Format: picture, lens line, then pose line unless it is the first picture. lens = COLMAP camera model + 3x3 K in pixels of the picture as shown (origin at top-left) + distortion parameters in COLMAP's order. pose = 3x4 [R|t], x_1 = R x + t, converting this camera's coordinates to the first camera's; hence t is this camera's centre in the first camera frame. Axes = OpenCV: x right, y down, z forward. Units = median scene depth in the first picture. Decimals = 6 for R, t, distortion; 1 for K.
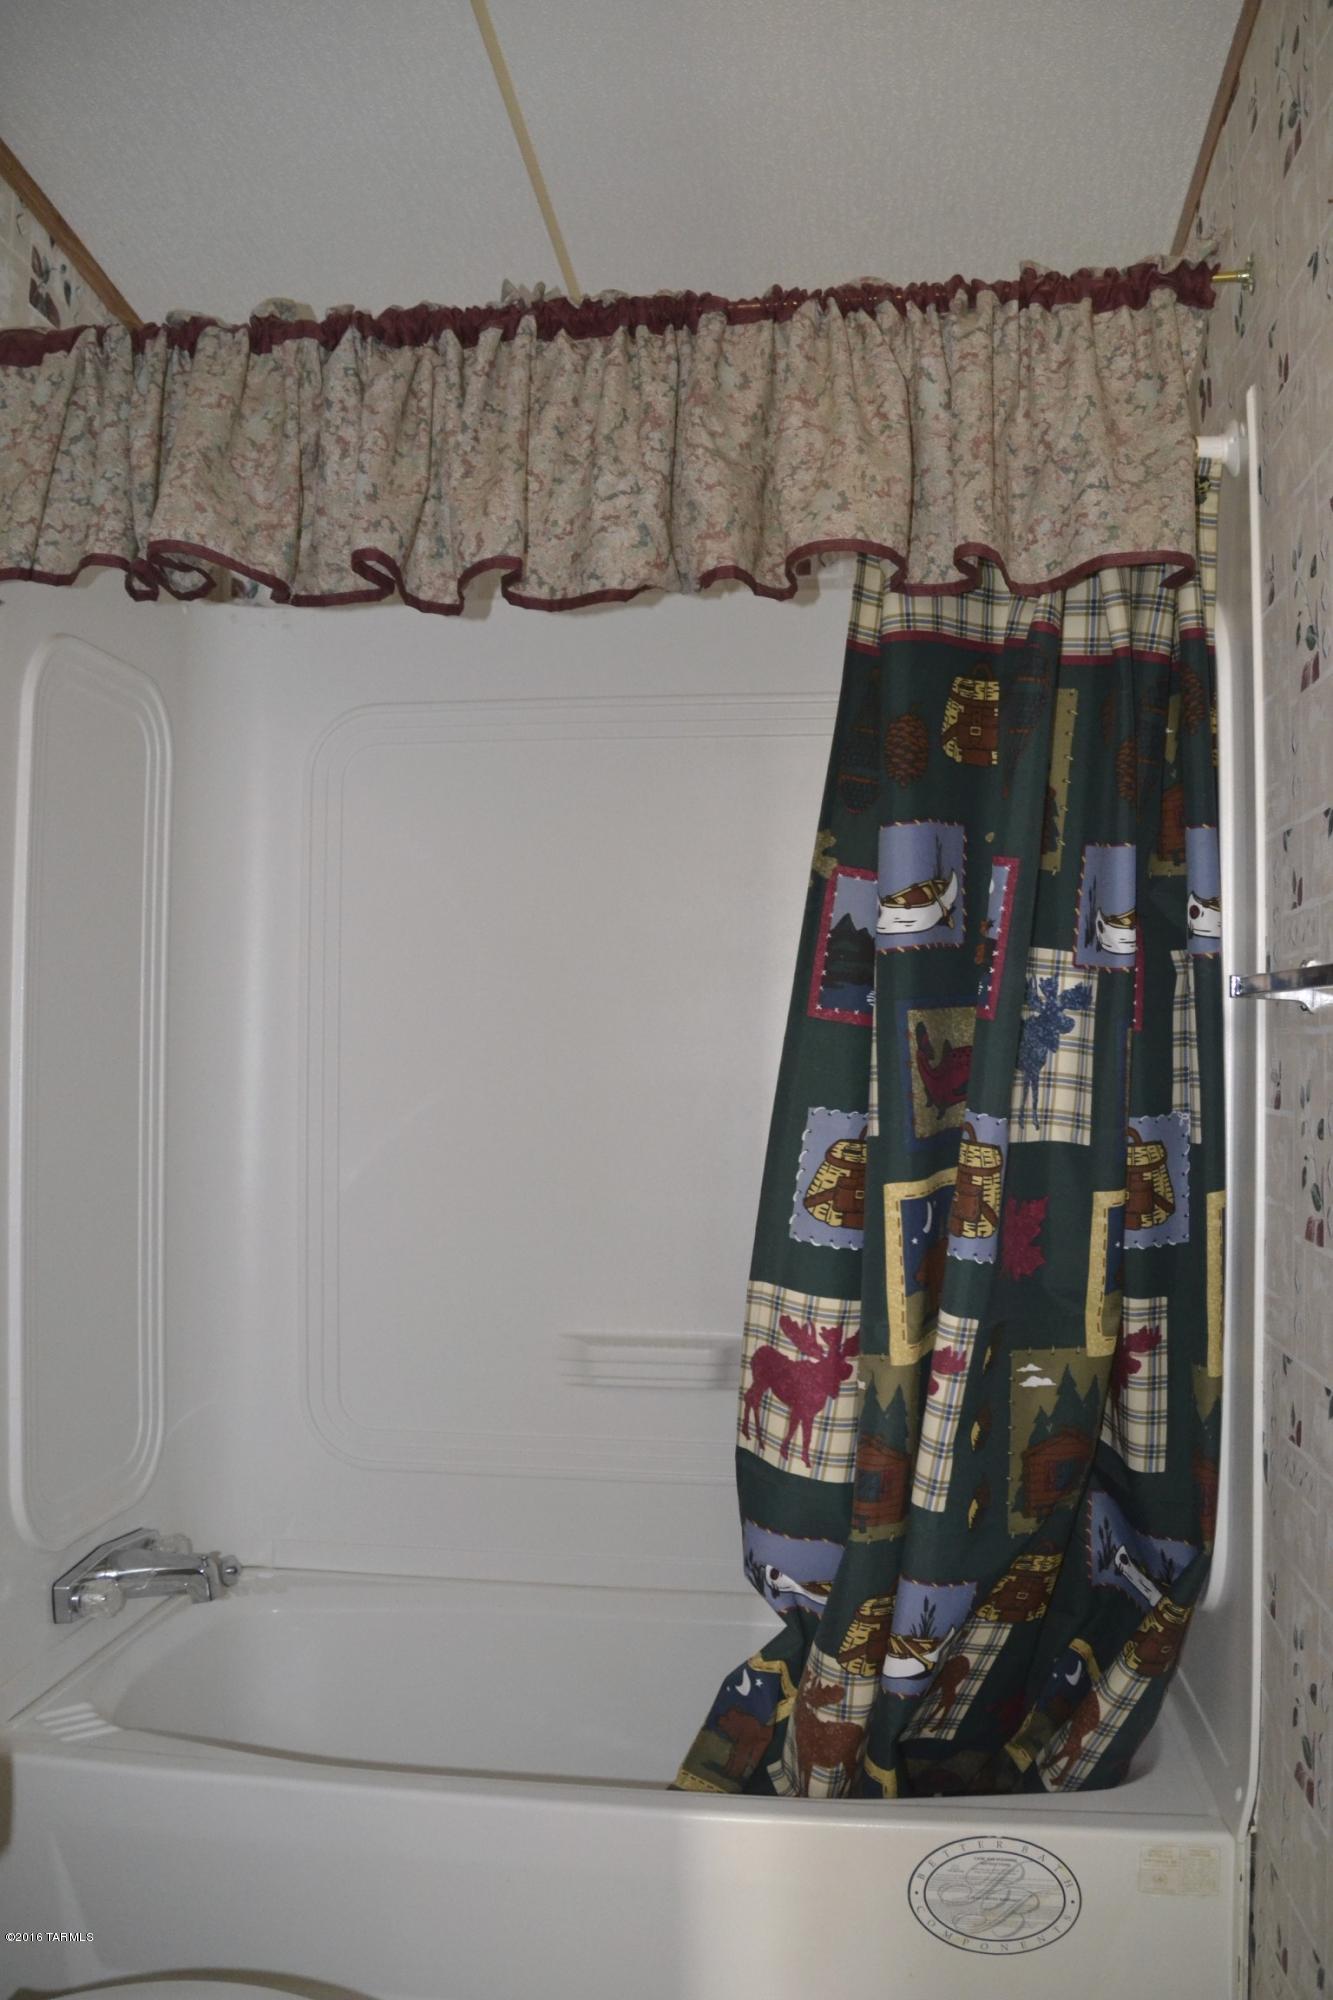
lens RADIAL K [[1716.9, 0, 666.5], [0, 1716.9, 1000.0], [0, 0, 1]] dist [-0.160826, 0.070945]
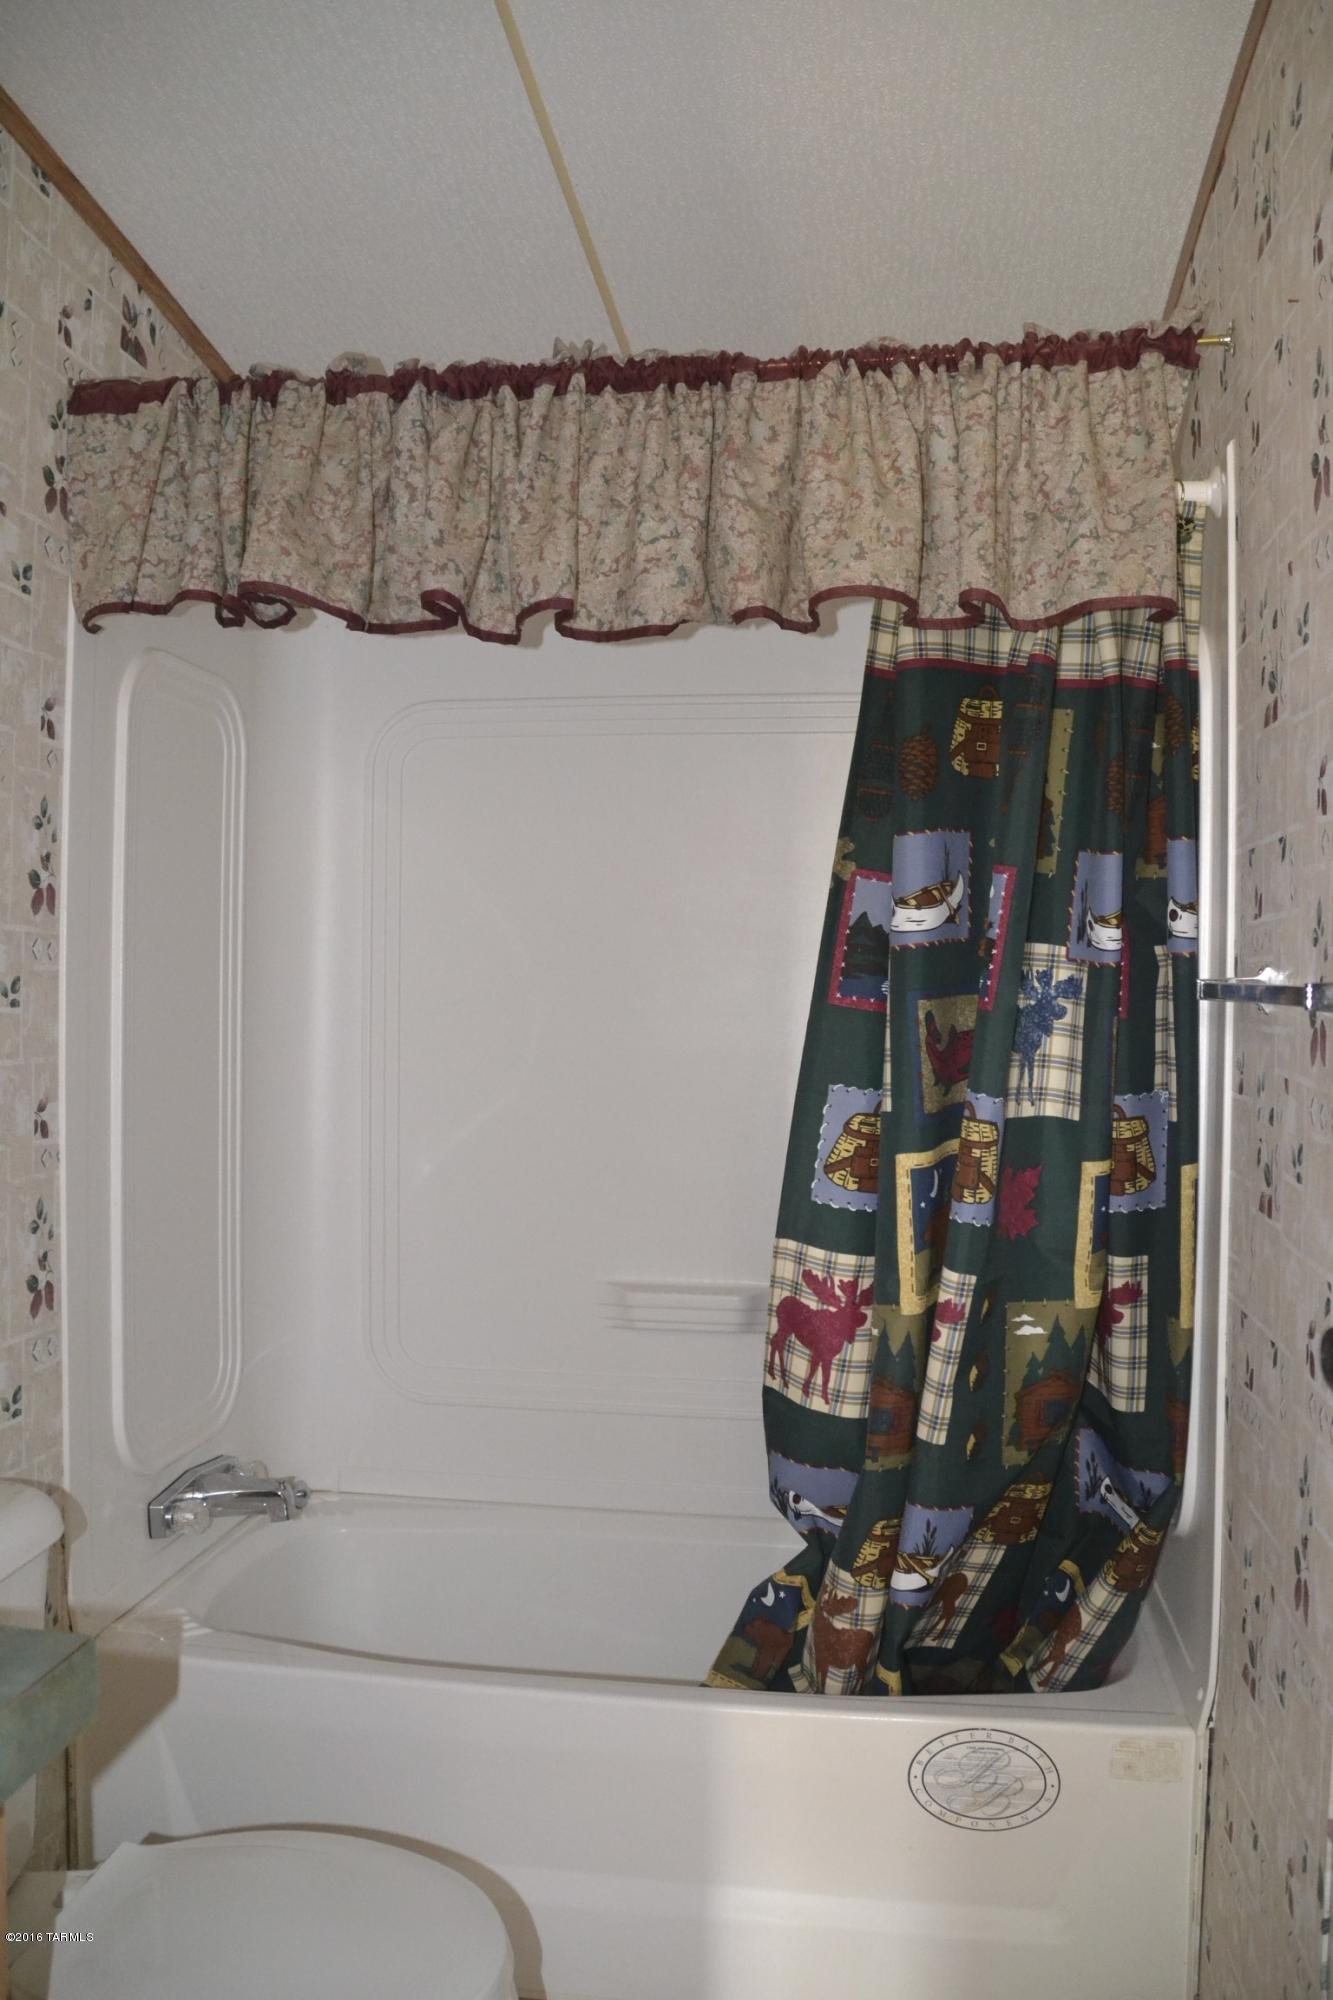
lens RADIAL K [[1716.9, 0, 666.5], [0, 1716.9, 1000.0], [0, 0, 1]] dist [-0.160826, 0.070945]
pose [[0.999761, 0.003083, -0.021648, 0.001244], [-0.002283, 0.999317, 0.036893, -0.035321], [0.021747, -0.036835, 0.999085, -0.124780]]
